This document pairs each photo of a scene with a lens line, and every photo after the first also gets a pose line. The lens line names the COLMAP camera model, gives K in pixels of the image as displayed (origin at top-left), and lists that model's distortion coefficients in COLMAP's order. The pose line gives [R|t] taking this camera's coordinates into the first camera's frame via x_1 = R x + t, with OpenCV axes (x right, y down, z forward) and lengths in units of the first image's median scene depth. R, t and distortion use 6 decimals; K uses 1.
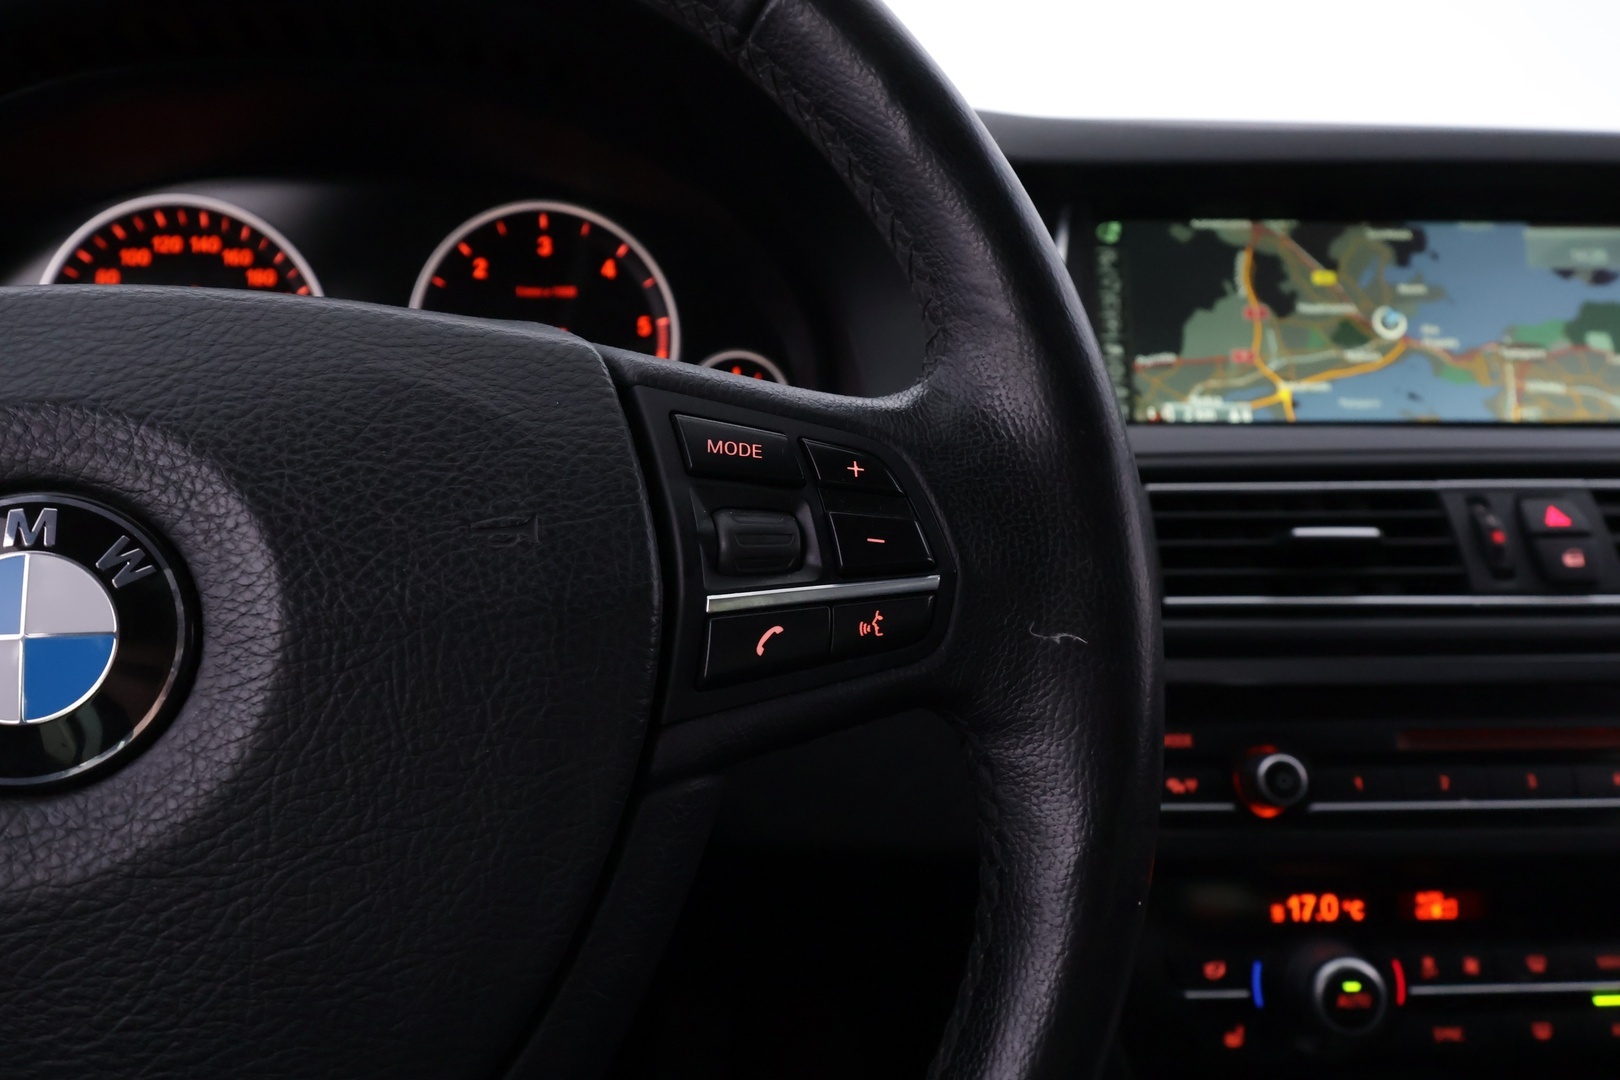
lens RADIAL K [[1198.2, 0, 802.0], [0, 1198.2, 540.5], [0, 0, 1]] dist [-0.000195, 0.001800]
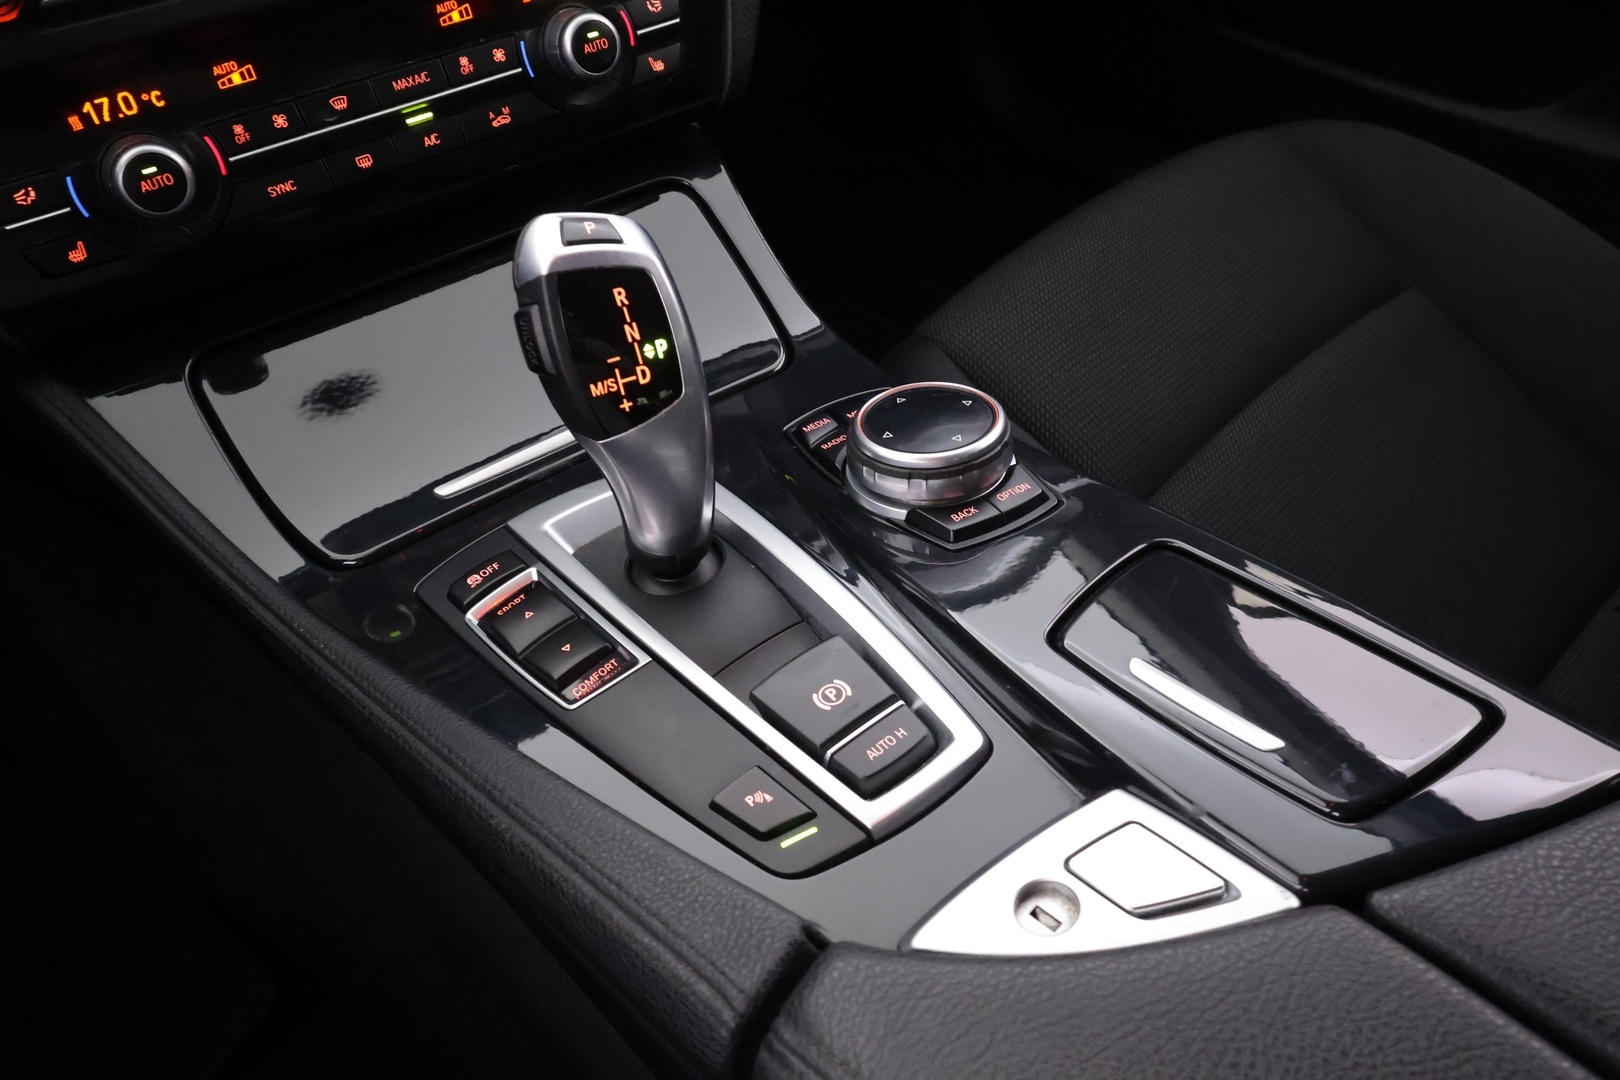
lens RADIAL K [[1198.2, 0, 813.3], [0, 1198.2, 545.7], [0, 0, 1]] dist [-0.000195, 0.001800]
pose [[0.840203, -0.408597, 0.356521, 0.353287], [0.154972, 0.810963, 0.564200, 0.108506], [-0.519656, -0.418792, 0.744695, -0.187261]]
